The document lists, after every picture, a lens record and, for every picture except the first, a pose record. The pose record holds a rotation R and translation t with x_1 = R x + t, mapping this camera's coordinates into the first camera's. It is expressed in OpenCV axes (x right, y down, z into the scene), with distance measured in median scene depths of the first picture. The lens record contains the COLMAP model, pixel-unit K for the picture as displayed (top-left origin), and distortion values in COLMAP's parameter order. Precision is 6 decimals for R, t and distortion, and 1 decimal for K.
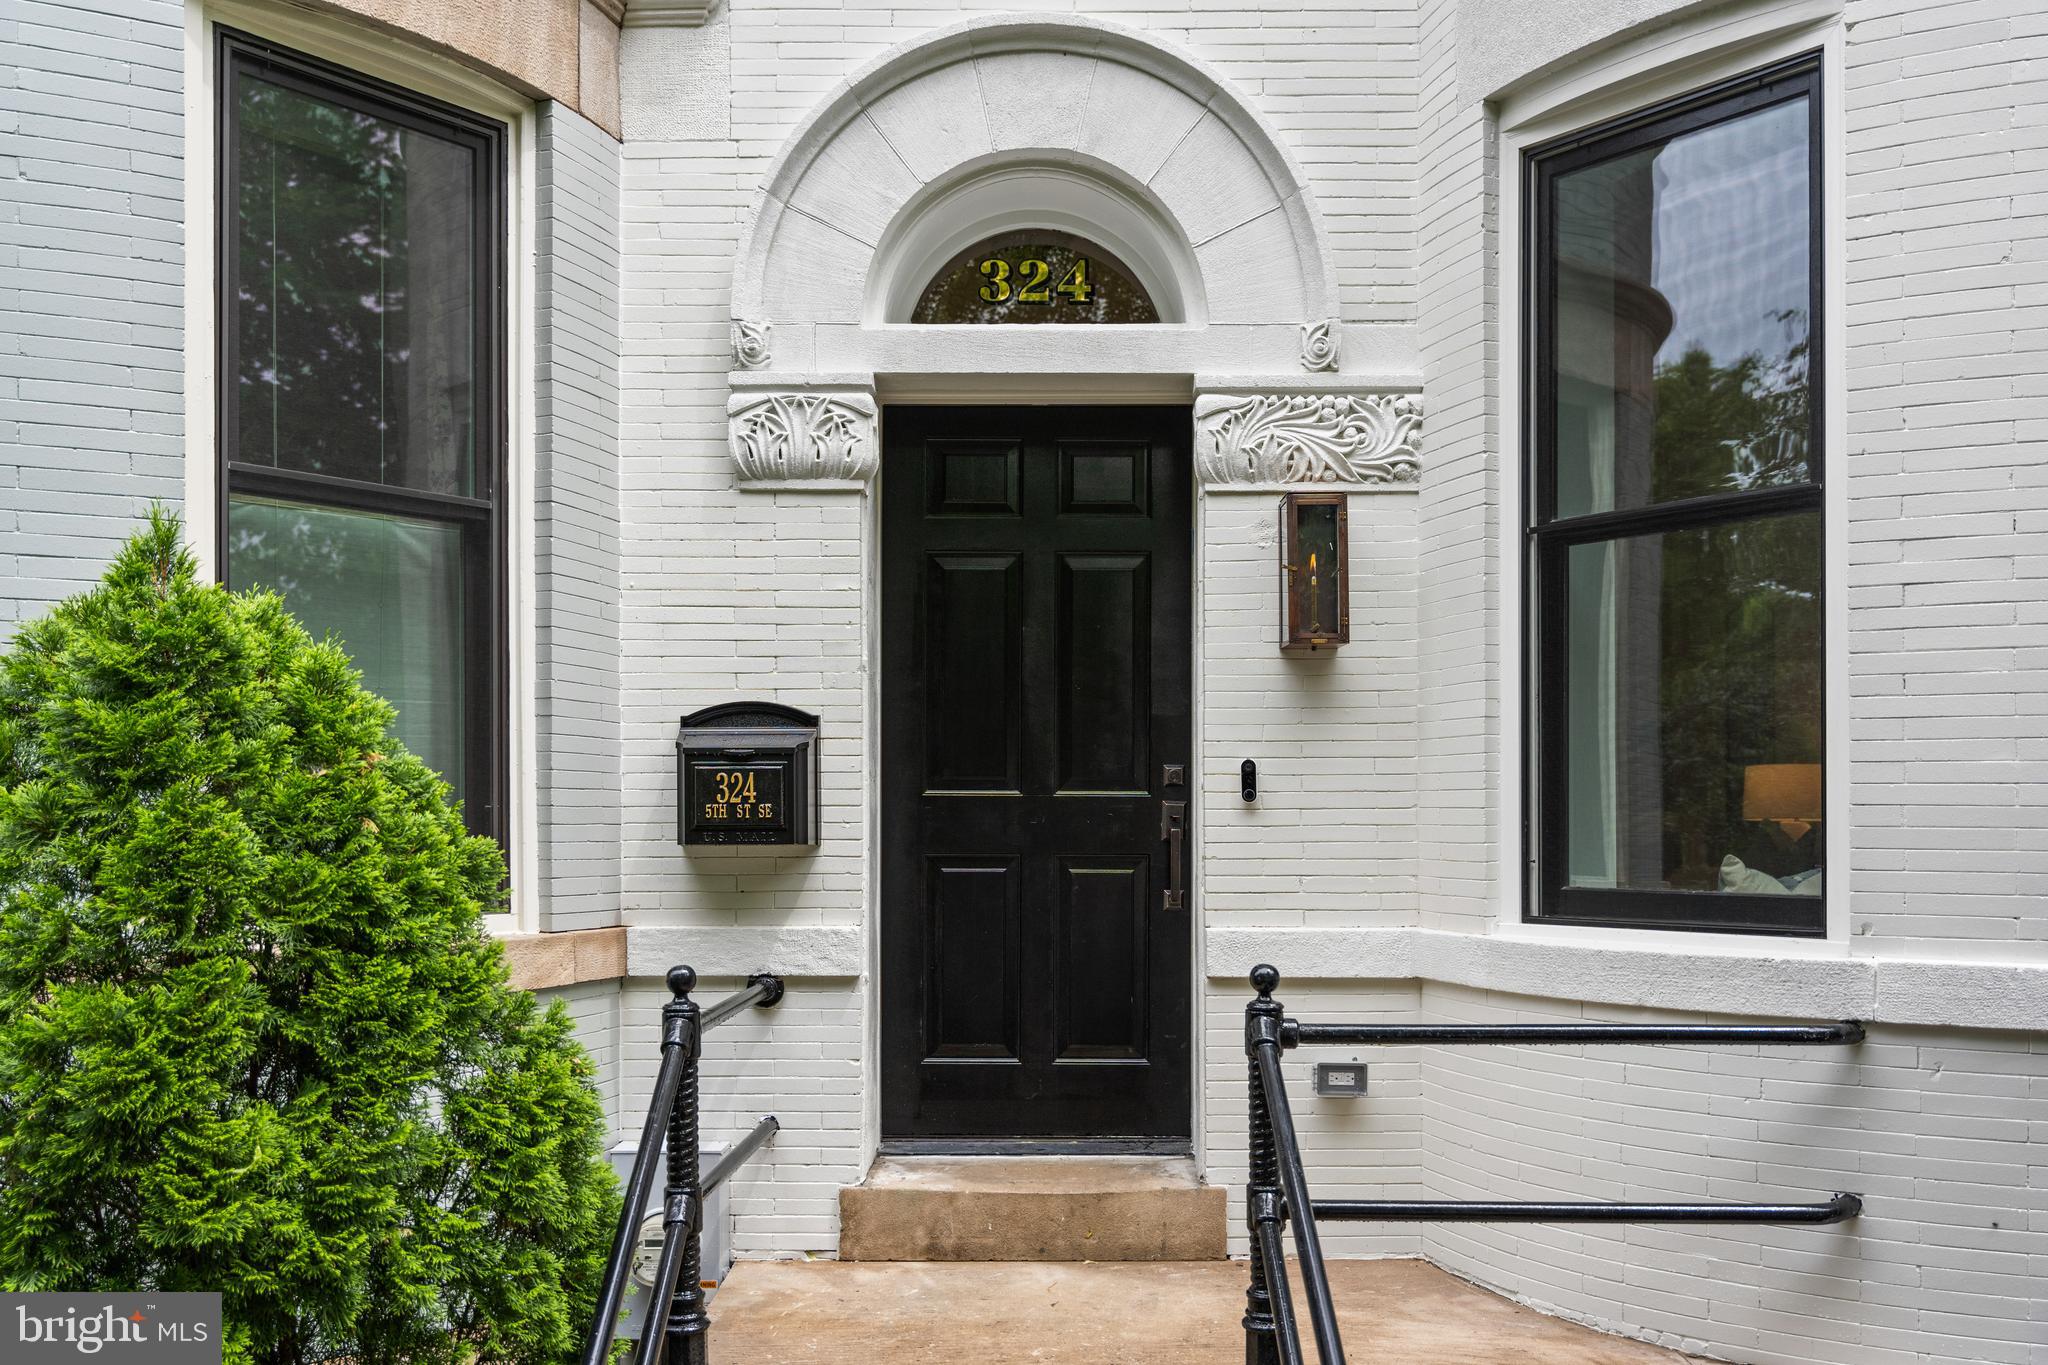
lens RADIAL K [[1748.9, 0, 1030.6], [0, 1748.9, 809.0], [0, 0, 1]] dist [0.001500, 0.005911]
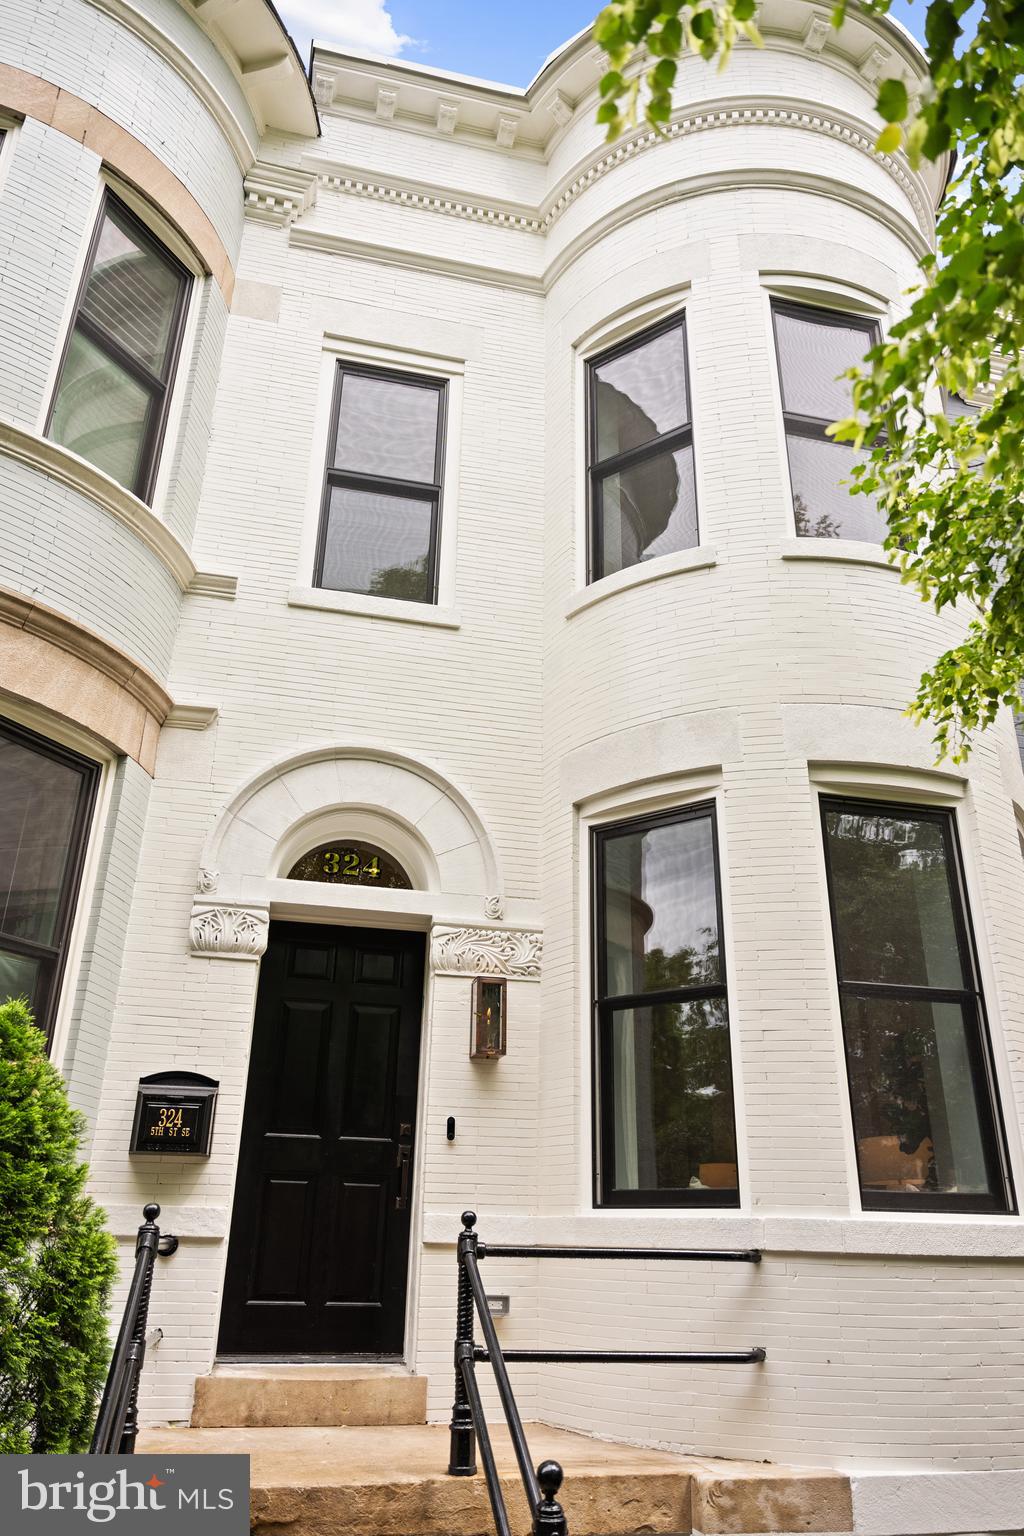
lens RADIAL K [[1086.4, 0, 512.7], [0, 1086.4, 767.7], [0, 0, 1]] dist [-0.000200, 0.002363]
pose [[0.972897, 0.110174, 0.203305, -0.090500], [-0.021160, 0.917930, -0.396178, 0.089221], [-0.230268, 0.381139, 0.895383, -0.206712]]
